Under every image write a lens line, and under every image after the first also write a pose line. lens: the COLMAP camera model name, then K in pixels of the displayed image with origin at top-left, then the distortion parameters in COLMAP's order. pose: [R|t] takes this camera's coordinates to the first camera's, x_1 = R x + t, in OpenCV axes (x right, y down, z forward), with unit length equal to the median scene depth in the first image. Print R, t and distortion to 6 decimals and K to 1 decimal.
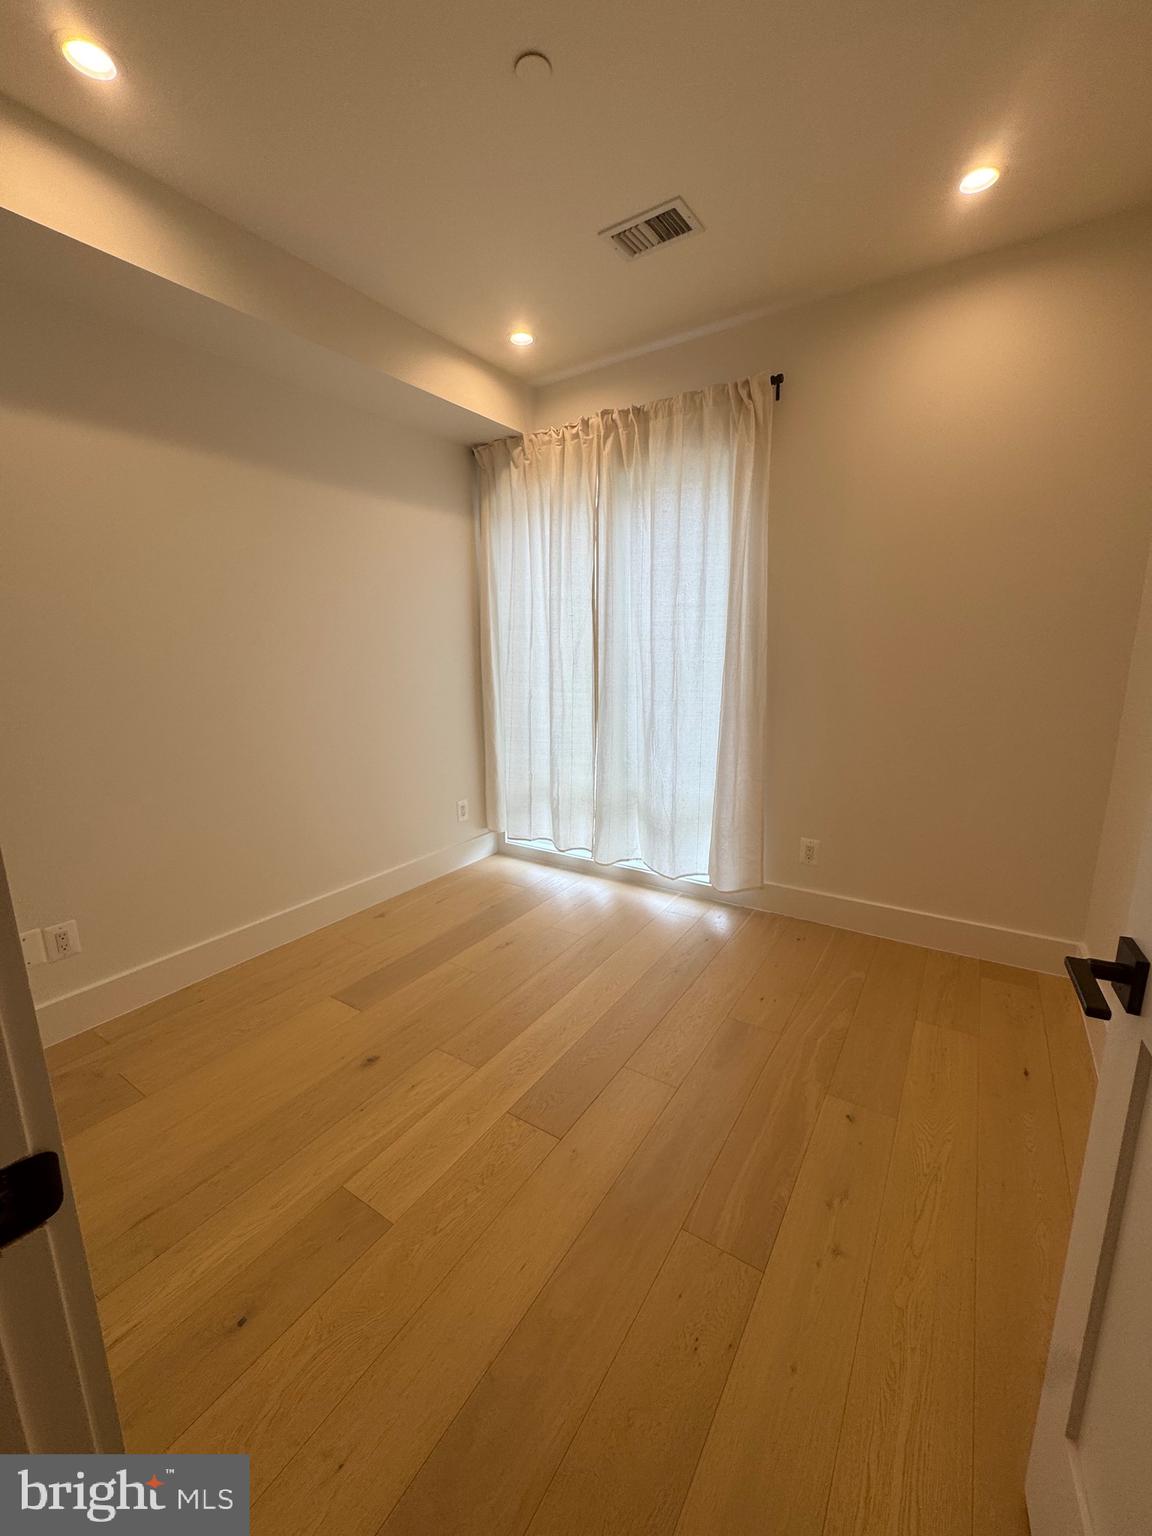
lens RADIAL K [[617.2, 0, 576.0], [0, 617.2, 768.0], [0, 0, 1]] dist [-0.006529, -0.000261]
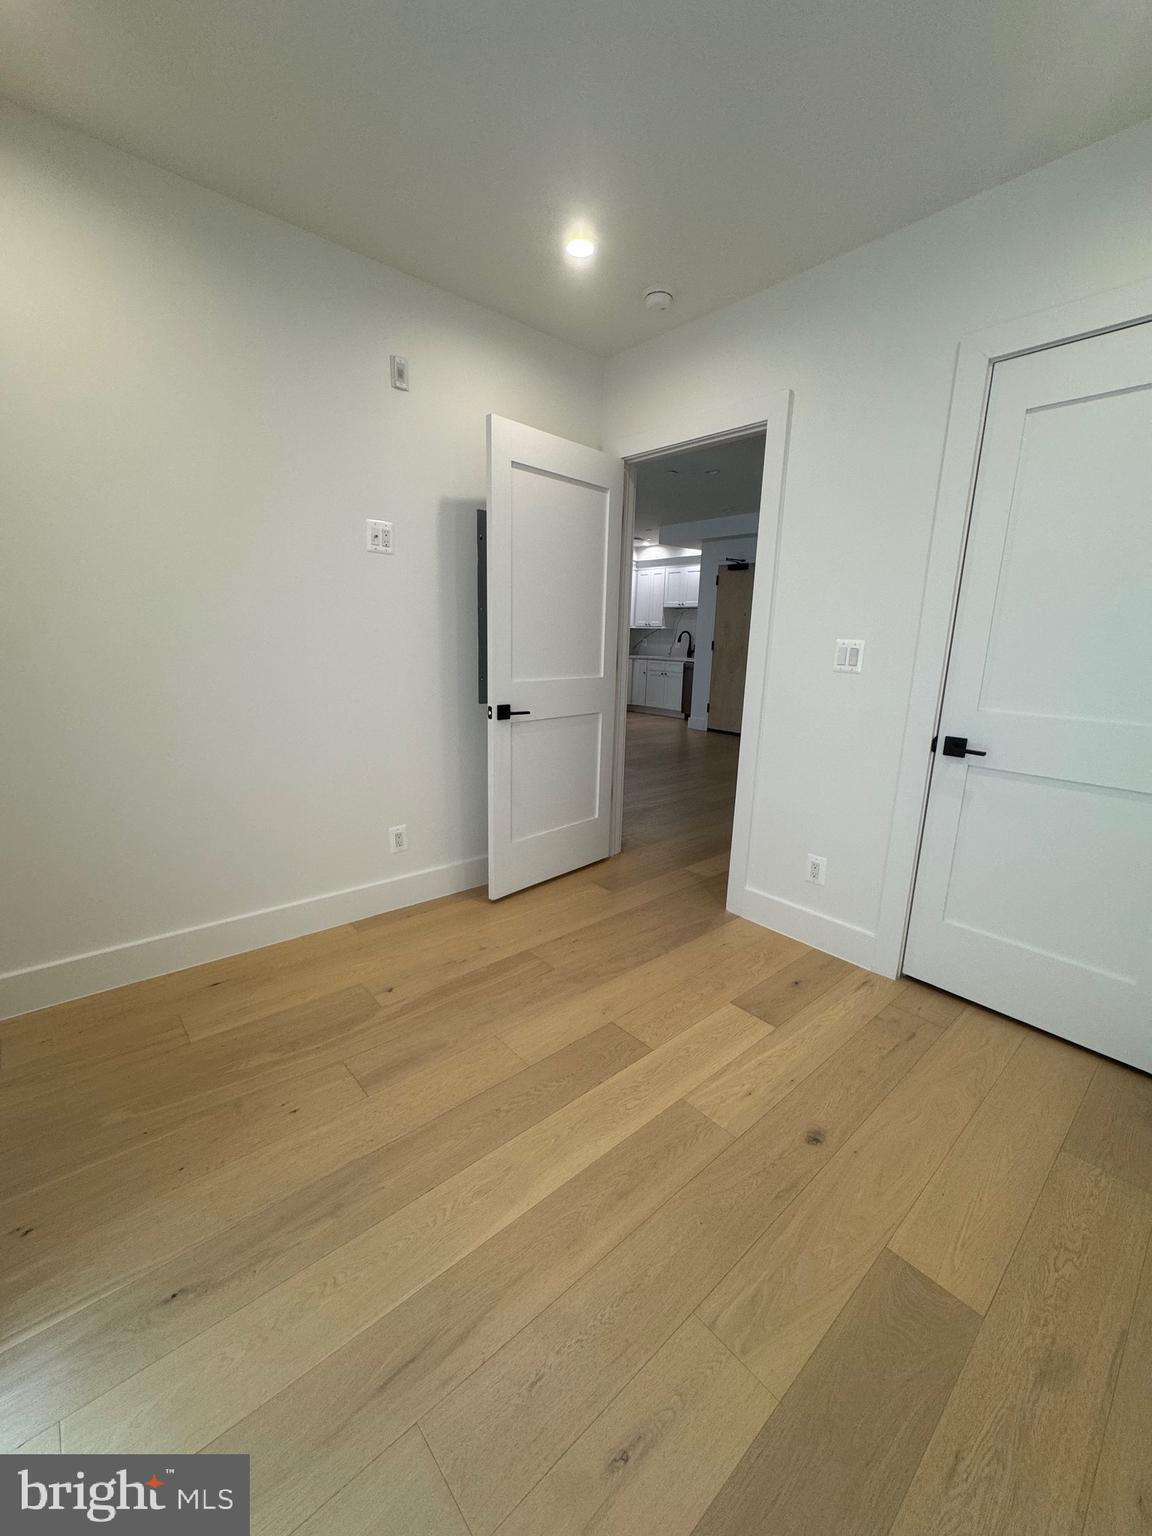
lens RADIAL K [[617.2, 0, 576.0], [0, 617.2, 768.0], [0, 0, 1]] dist [-0.006529, -0.000261]
pose [[-0.962721, -0.075325, 0.259798, -0.226715], [0.035619, 0.916780, 0.397801, -0.350412], [-0.268142, 0.392225, -0.879920, 1.803696]]
